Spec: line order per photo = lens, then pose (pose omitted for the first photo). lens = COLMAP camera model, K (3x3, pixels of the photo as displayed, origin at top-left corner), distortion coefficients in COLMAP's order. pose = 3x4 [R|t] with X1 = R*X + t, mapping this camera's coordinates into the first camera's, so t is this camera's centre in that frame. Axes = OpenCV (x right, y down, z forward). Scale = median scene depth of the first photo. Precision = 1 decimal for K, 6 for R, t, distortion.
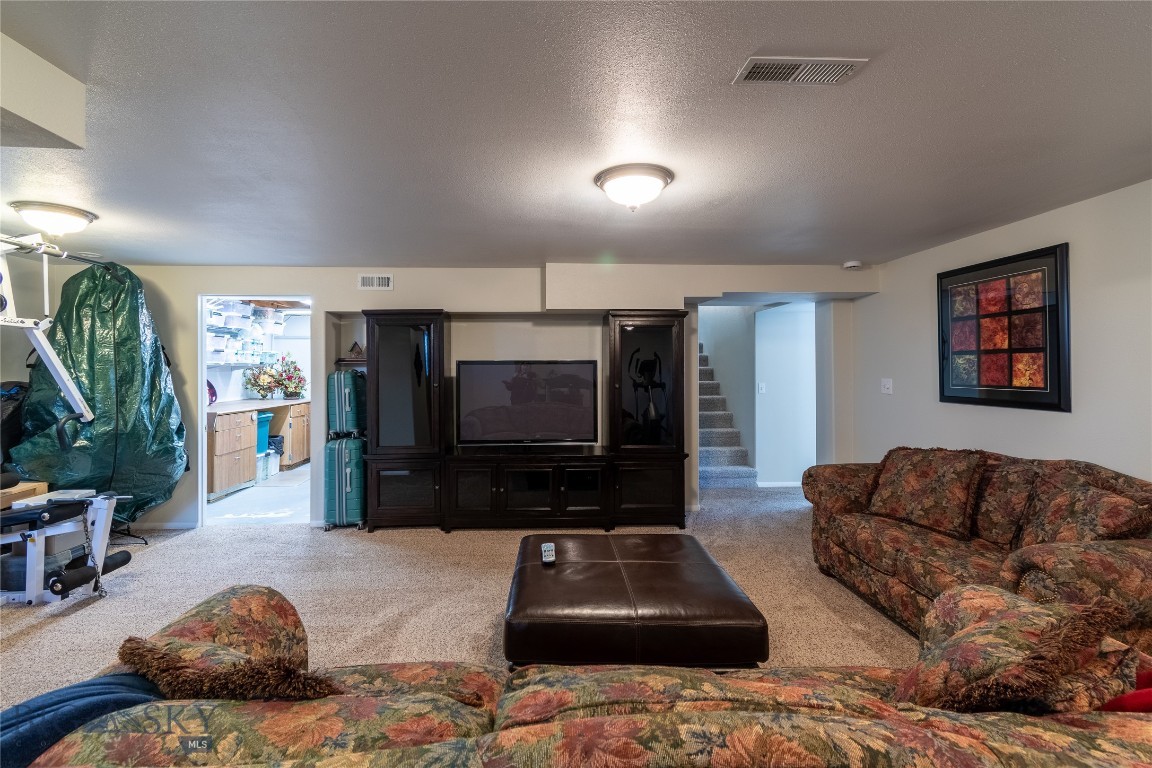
lens RADIAL K [[517.1, 0, 567.1], [0, 517.1, 374.4], [0, 0, 1]] dist [0.001774, -0.000535]
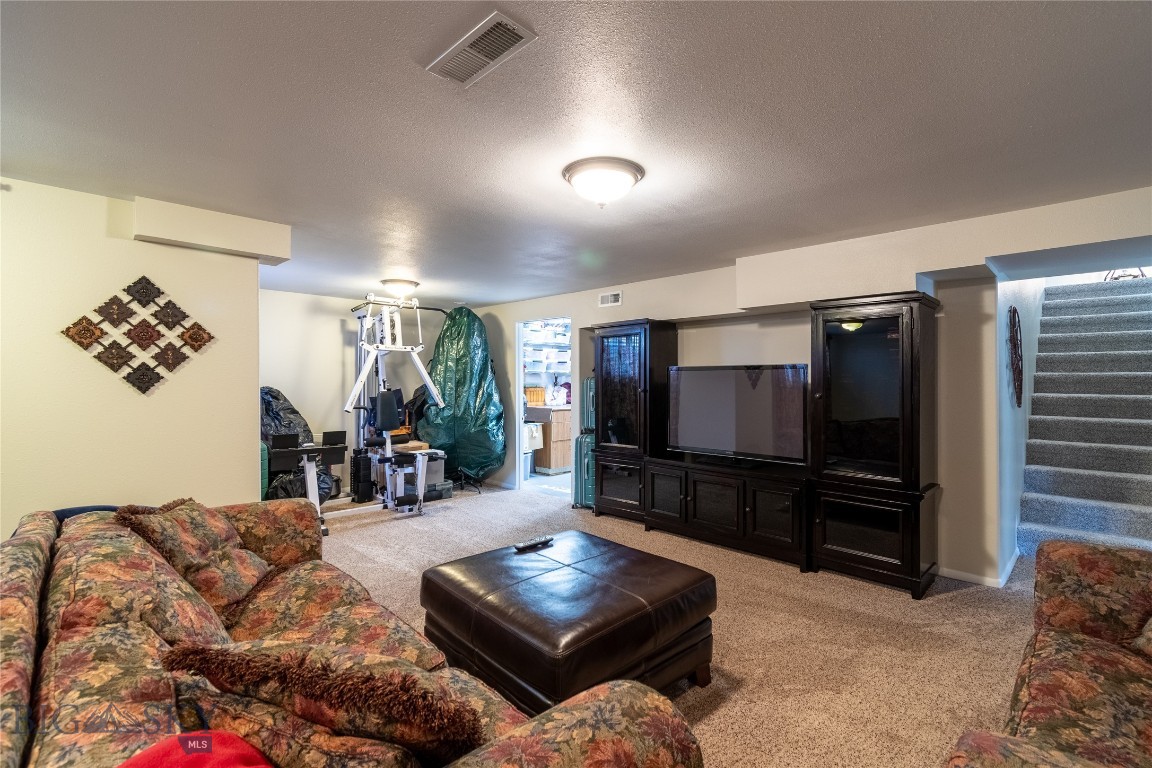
lens RADIAL K [[517.1, 0, 576.3], [0, 517.1, 376.2], [0, 0, 1]] dist [0.001774, -0.000535]
pose [[0.674080, -0.001570, -0.738657, 0.520367], [-0.007790, 0.999927, -0.009234, 0.003539], [0.738617, 0.011979, 0.674018, 0.214481]]
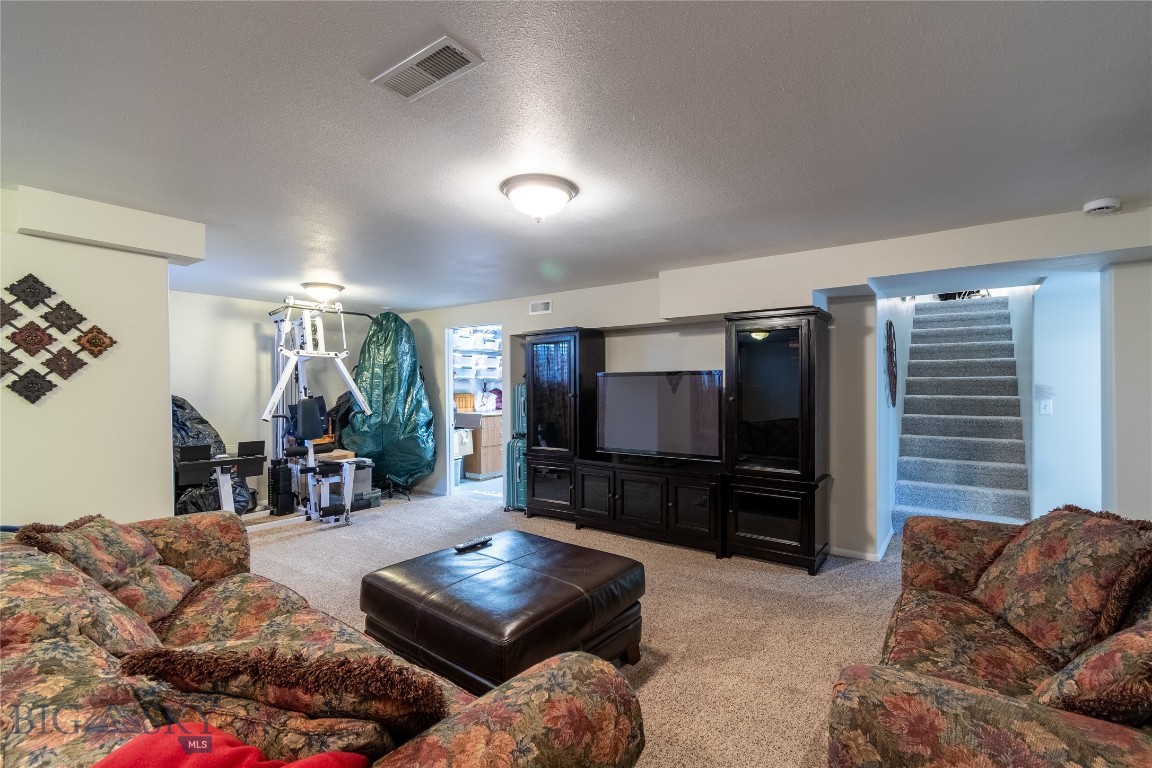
lens RADIAL K [[517.1, 0, 580.1], [0, 517.1, 389.8], [0, 0, 1]] dist [0.001774, -0.000535]
pose [[0.780722, 0.004456, -0.624862, 0.536148], [-0.001621, 0.999986, 0.005106, 0.004220], [0.624876, -0.002973, 0.780718, 0.166167]]
